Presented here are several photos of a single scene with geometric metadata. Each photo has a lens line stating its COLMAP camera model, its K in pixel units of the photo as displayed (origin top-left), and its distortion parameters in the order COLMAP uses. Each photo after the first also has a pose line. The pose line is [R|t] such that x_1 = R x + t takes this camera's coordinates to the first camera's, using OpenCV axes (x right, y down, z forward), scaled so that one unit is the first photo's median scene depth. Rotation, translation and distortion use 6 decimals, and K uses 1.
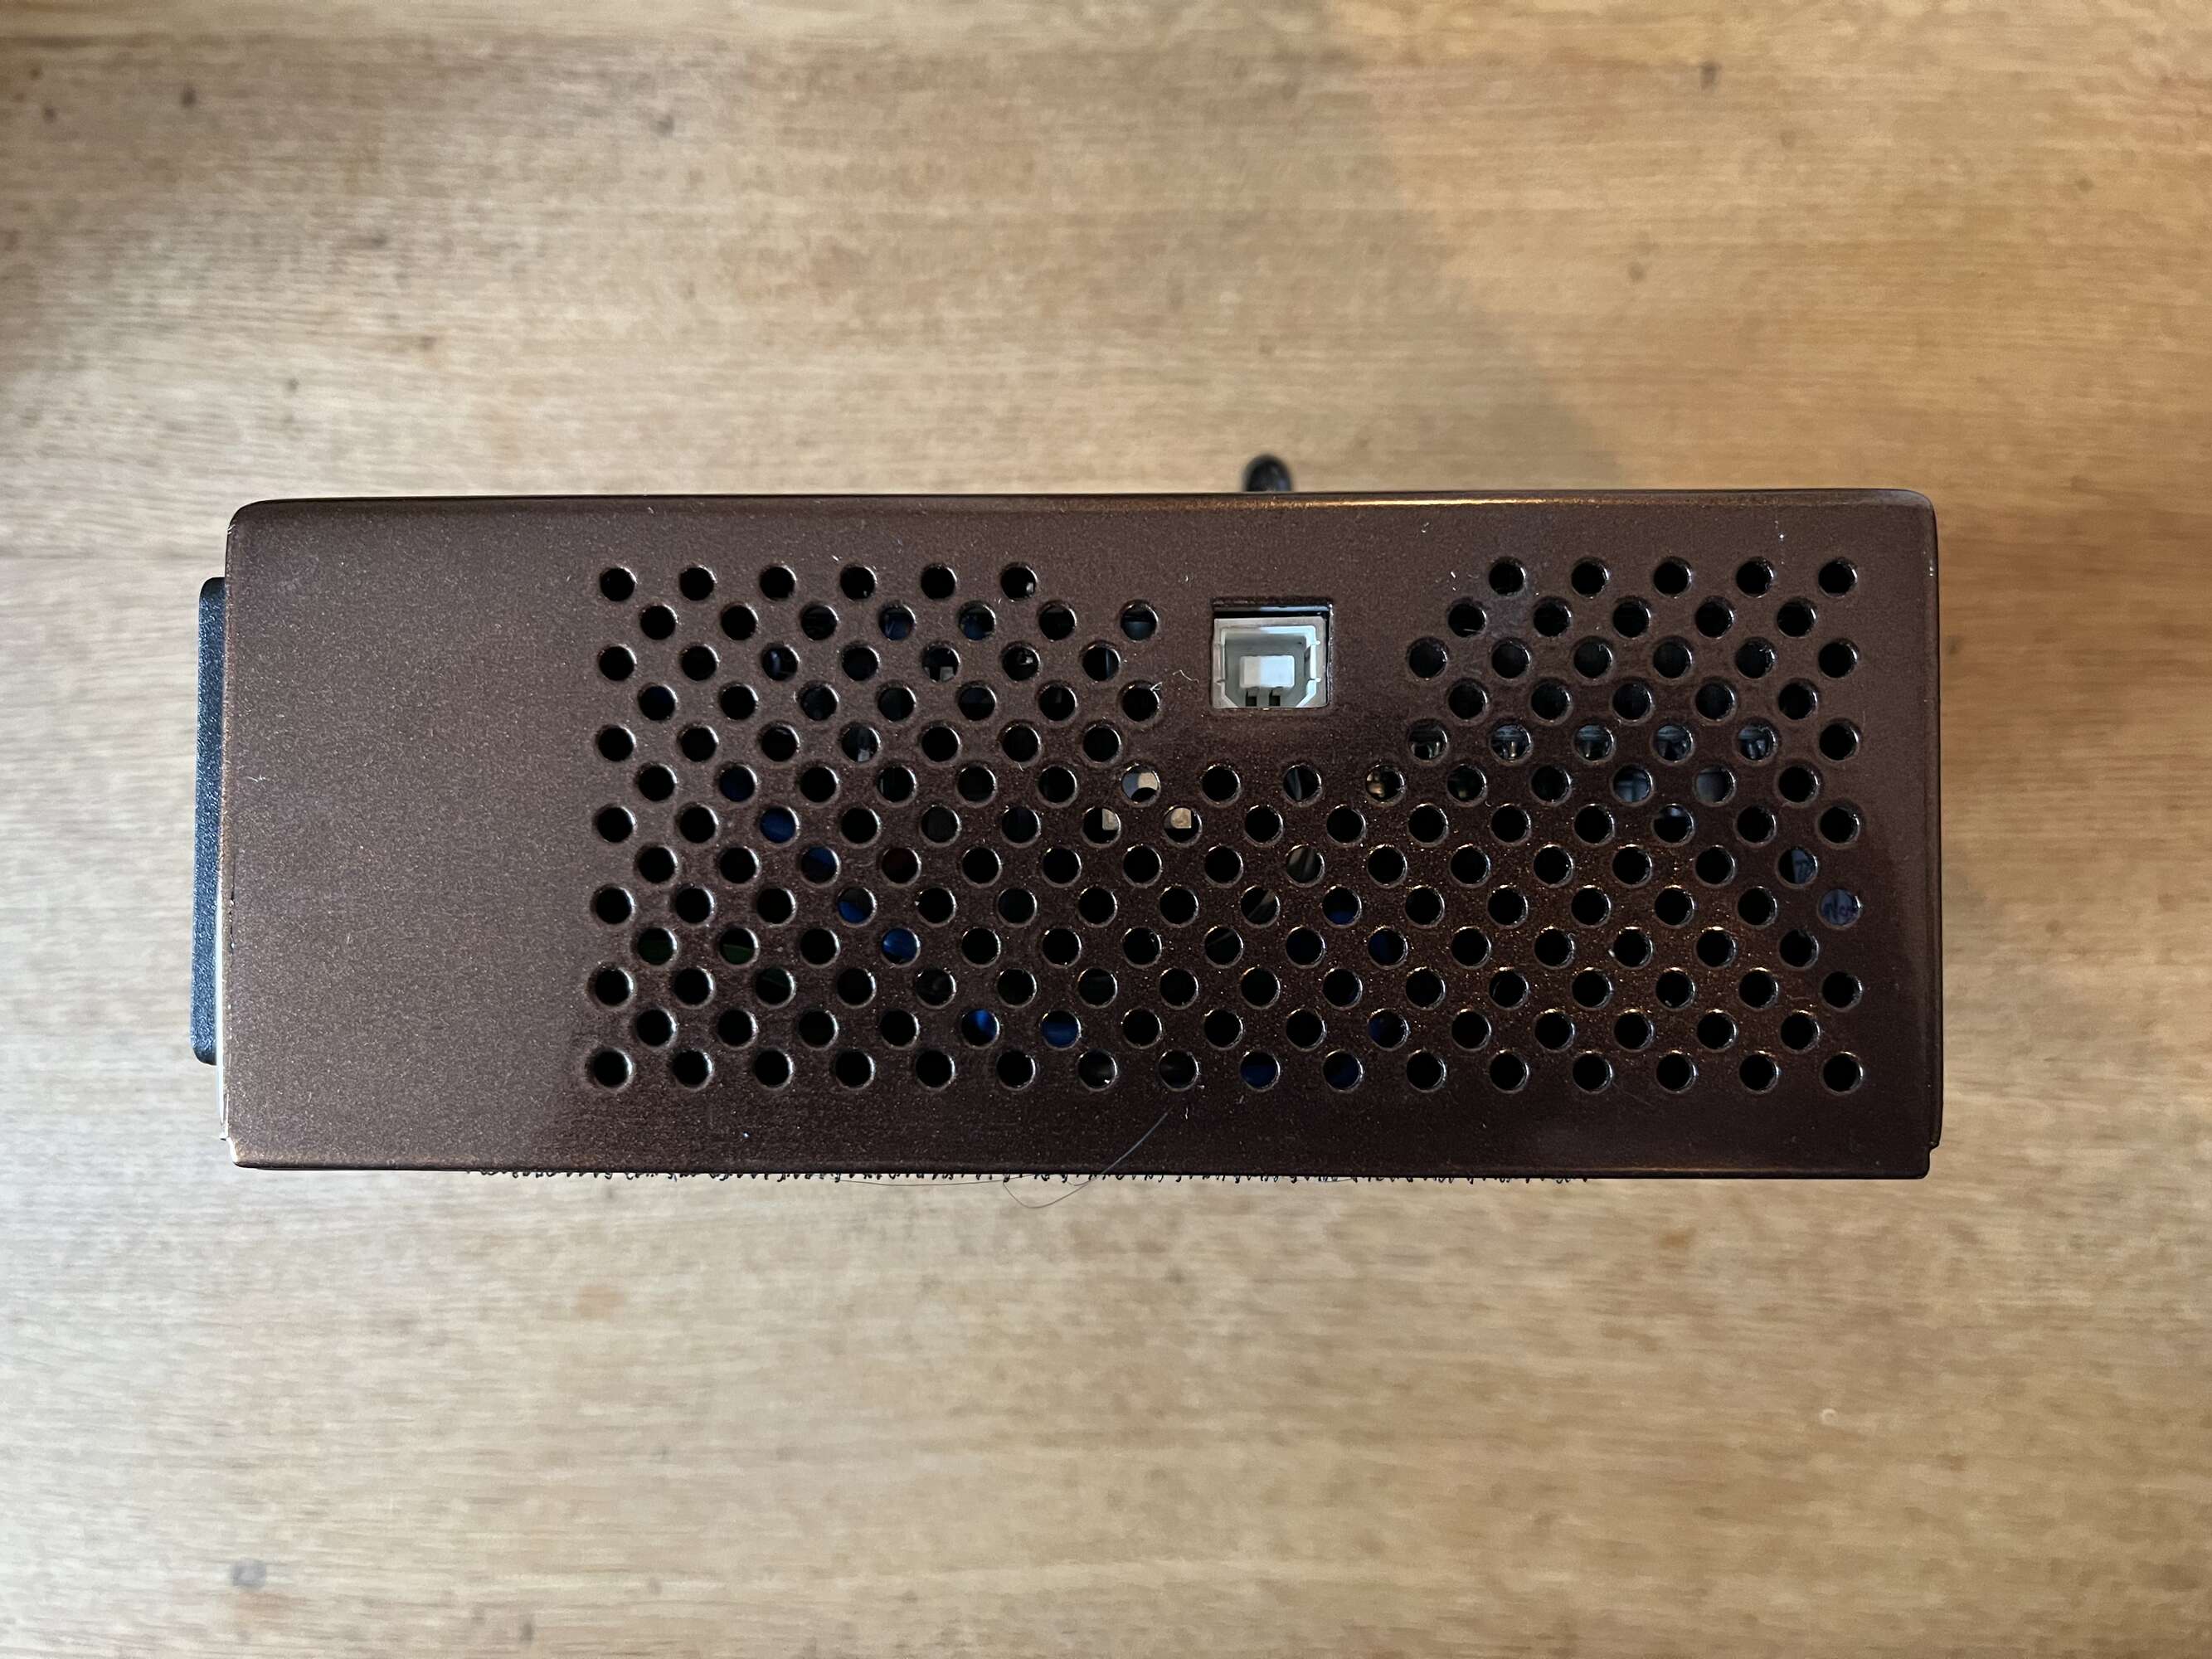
lens RADIAL K [[1723.8, 0, 1097.4], [0, 1723.8, 869.5], [0, 0, 1]] dist [0.025452, -0.059439]
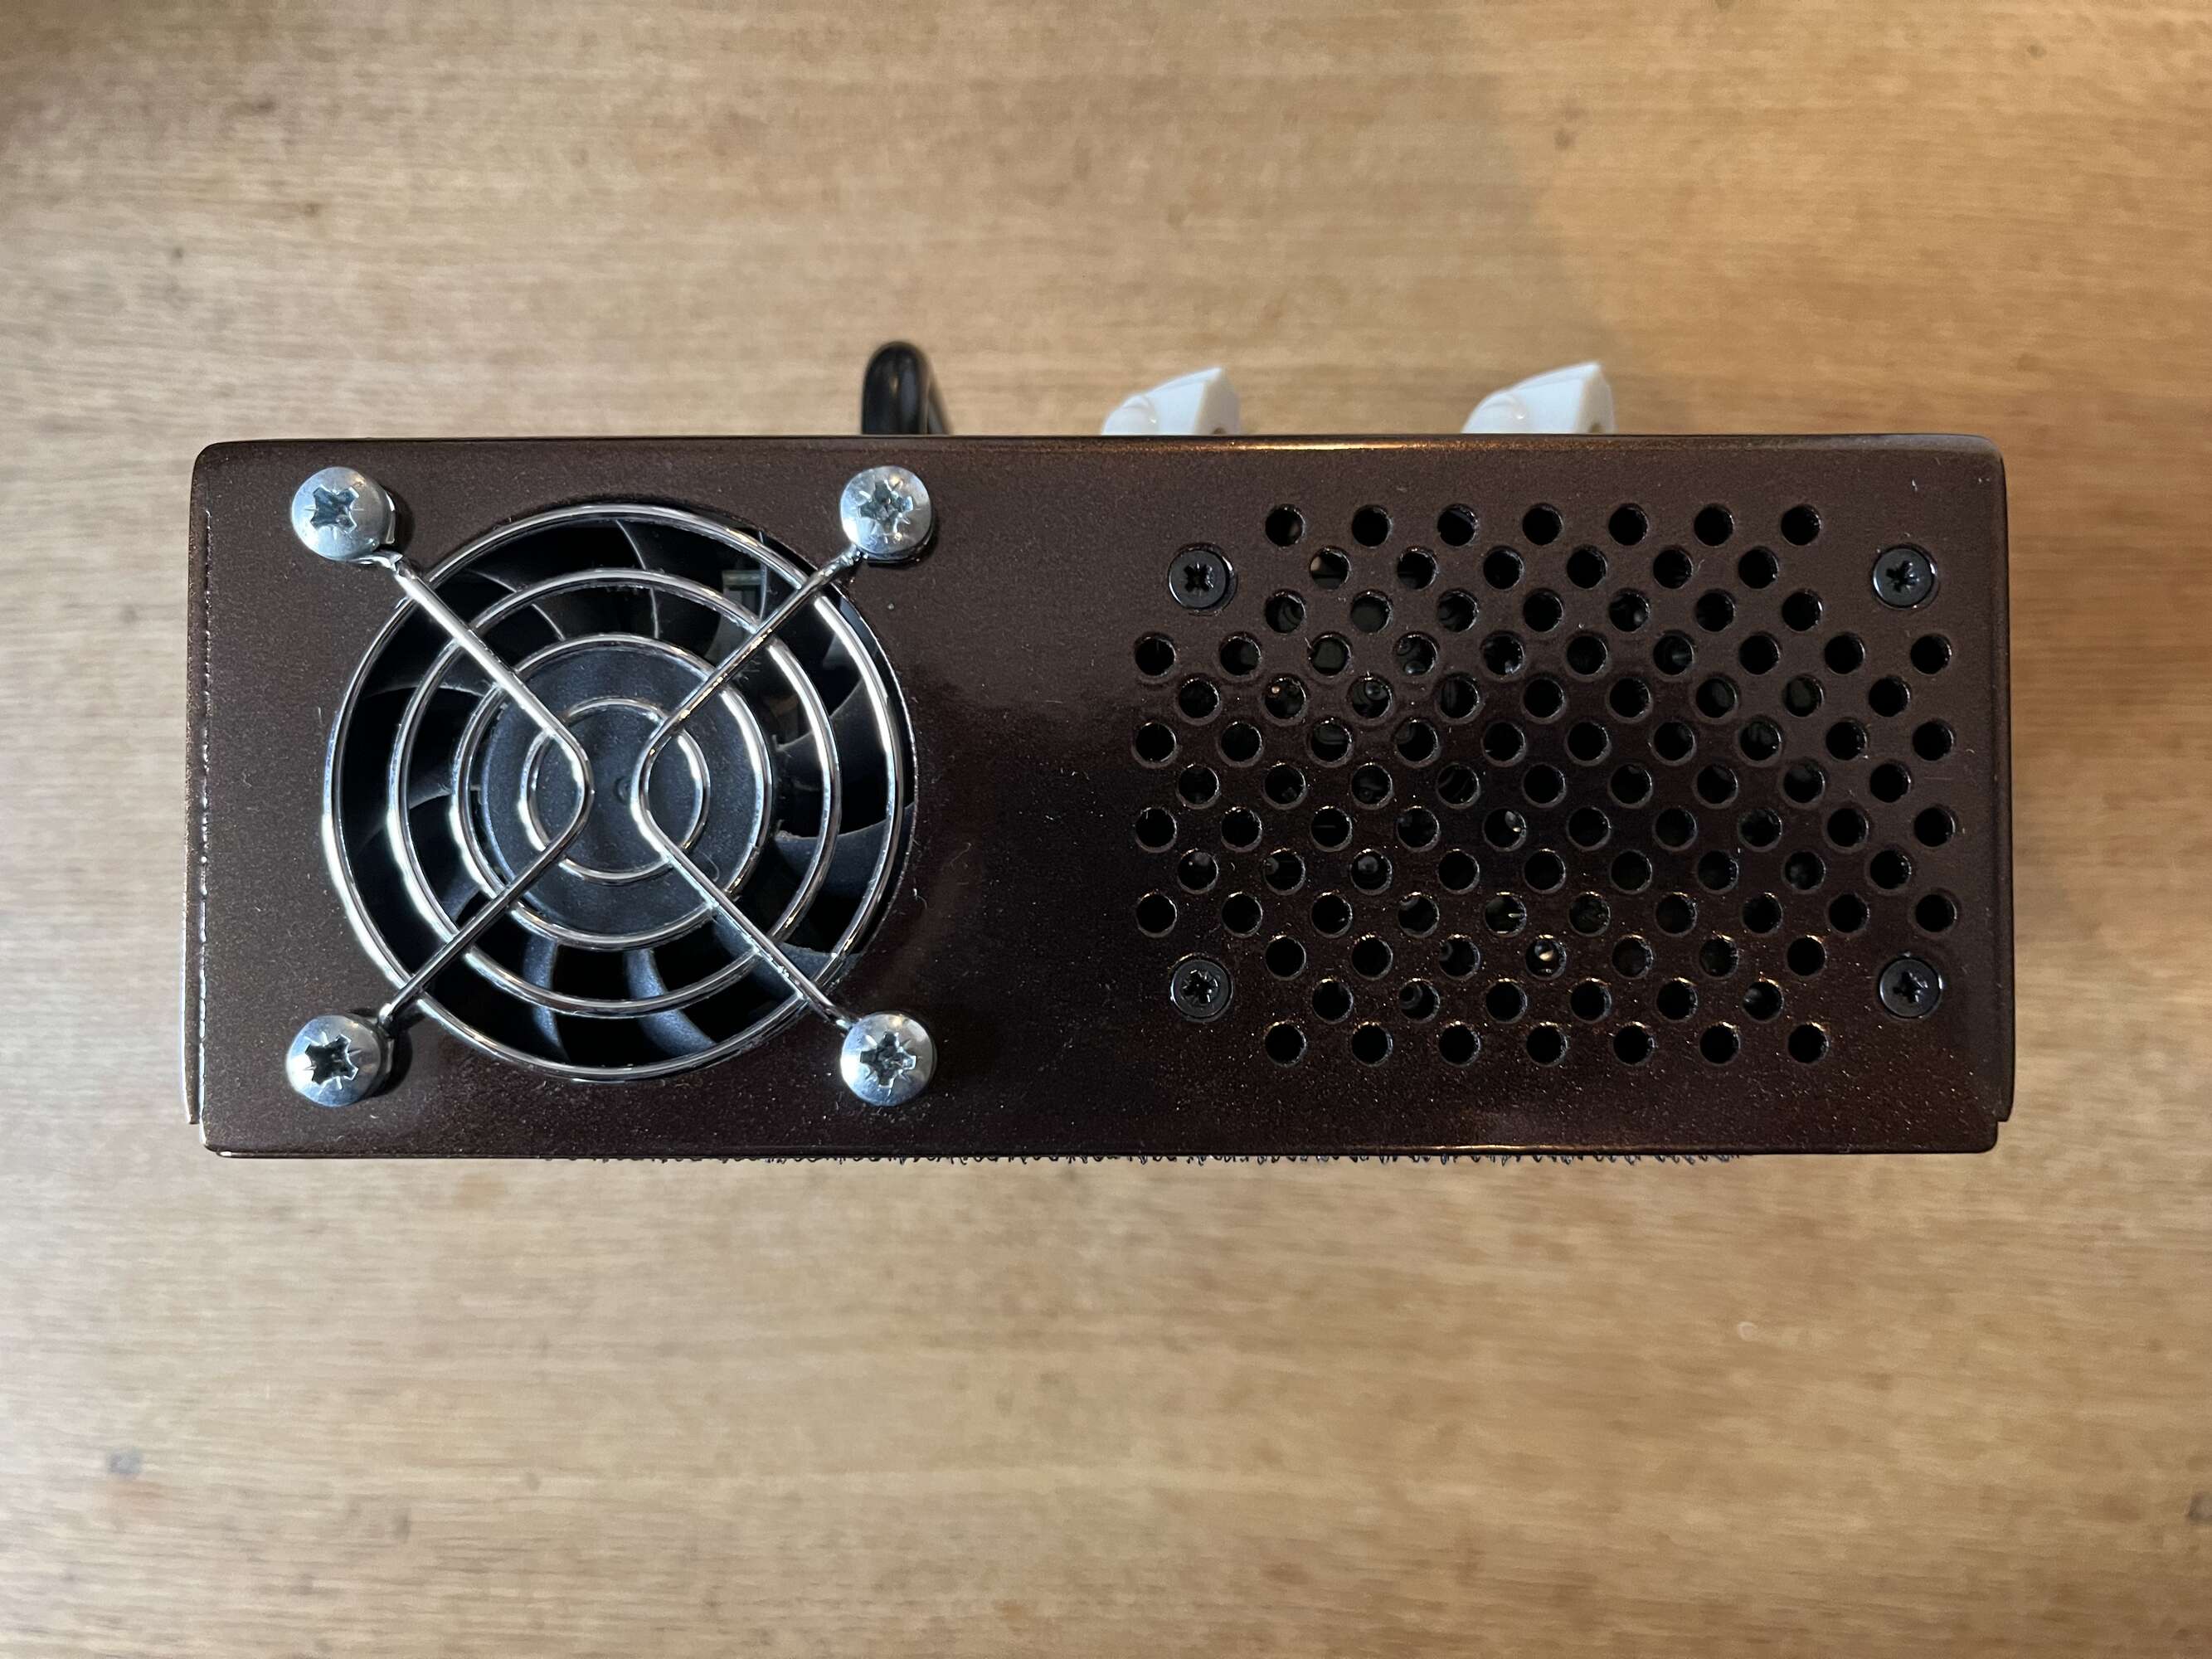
lens RADIAL K [[1723.8, 0, 1097.4], [0, 1723.8, 869.5], [0, 0, 1]] dist [0.025452, -0.059439]
pose [[0.999679, 0.010062, -0.023258, 0.081451], [-0.009855, 0.999911, 0.008969, 0.054886], [0.023346, -0.008737, 0.999689, 0.031266]]
